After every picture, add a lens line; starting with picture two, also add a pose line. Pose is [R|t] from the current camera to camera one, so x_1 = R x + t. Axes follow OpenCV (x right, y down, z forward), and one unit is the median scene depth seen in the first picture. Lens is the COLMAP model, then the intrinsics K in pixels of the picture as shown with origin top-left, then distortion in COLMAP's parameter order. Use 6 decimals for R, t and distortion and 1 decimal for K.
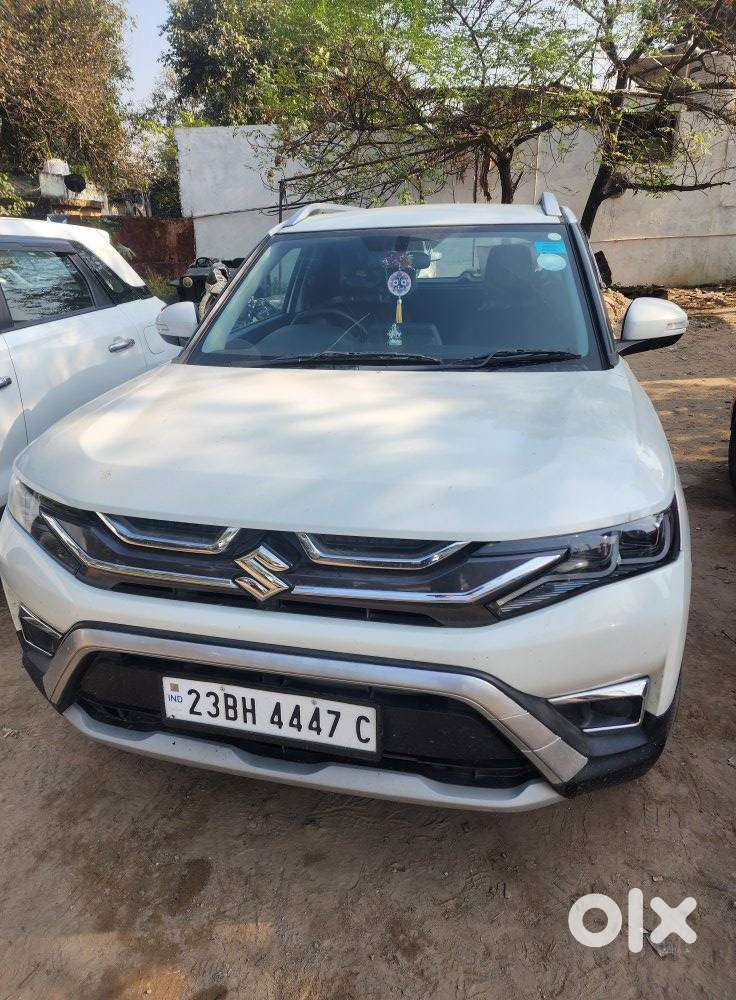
lens RADIAL K [[684.3, 0, 348.6], [0, 684.3, 498.0], [0, 0, 1]] dist [0.066229, -0.080915]
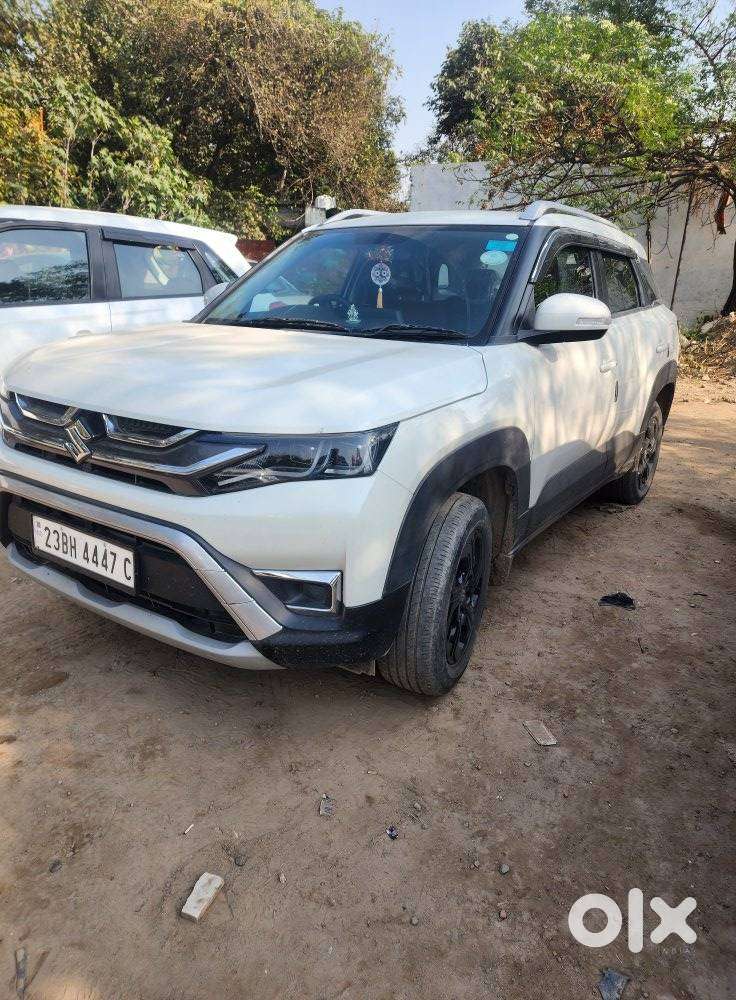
lens RADIAL K [[676.3, 0, 368.0], [0, 676.3, 500.0], [0, 0, 1]] dist [0.065693, -0.074274]
pose [[0.939635, 0.149848, -0.307622, 0.807122], [-0.162887, 0.986498, -0.017000, 0.146477], [0.300921, 0.066081, 0.951357, -0.111595]]
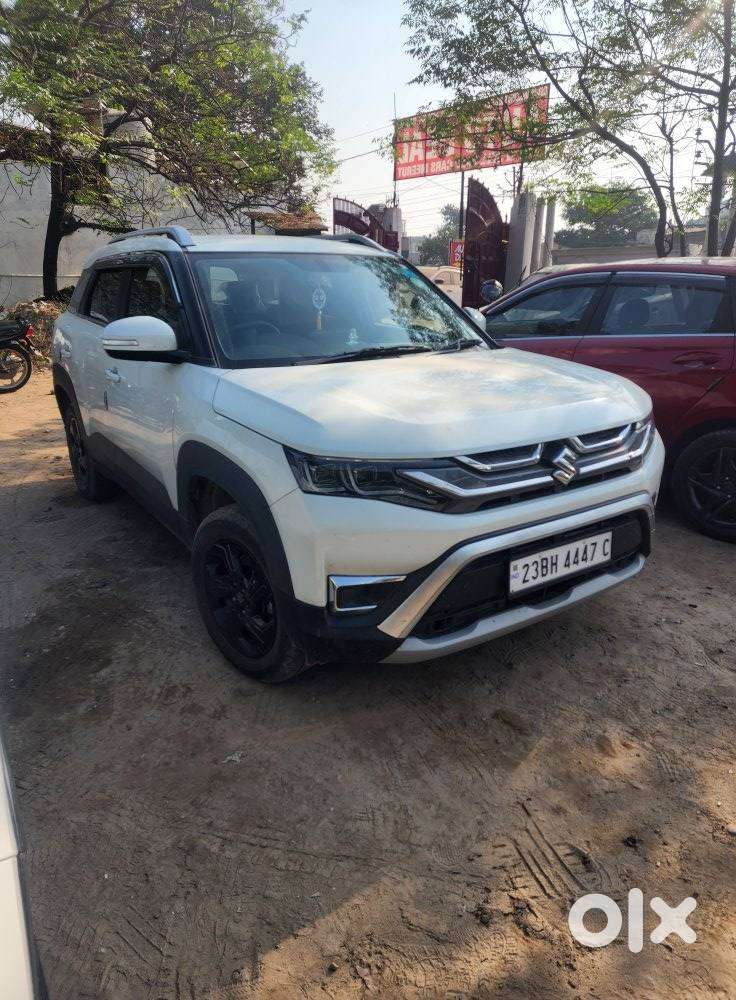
lens RADIAL K [[658.5, 0, 371.3], [0, 658.5, 483.9], [0, 0, 1]] dist [0.083564, -0.069535]
pose [[0.655674, -0.198588, 0.728460, -1.441664], [0.241714, 0.969225, 0.046660, -0.026608], [-0.715308, 0.145485, 0.683498, 0.270078]]
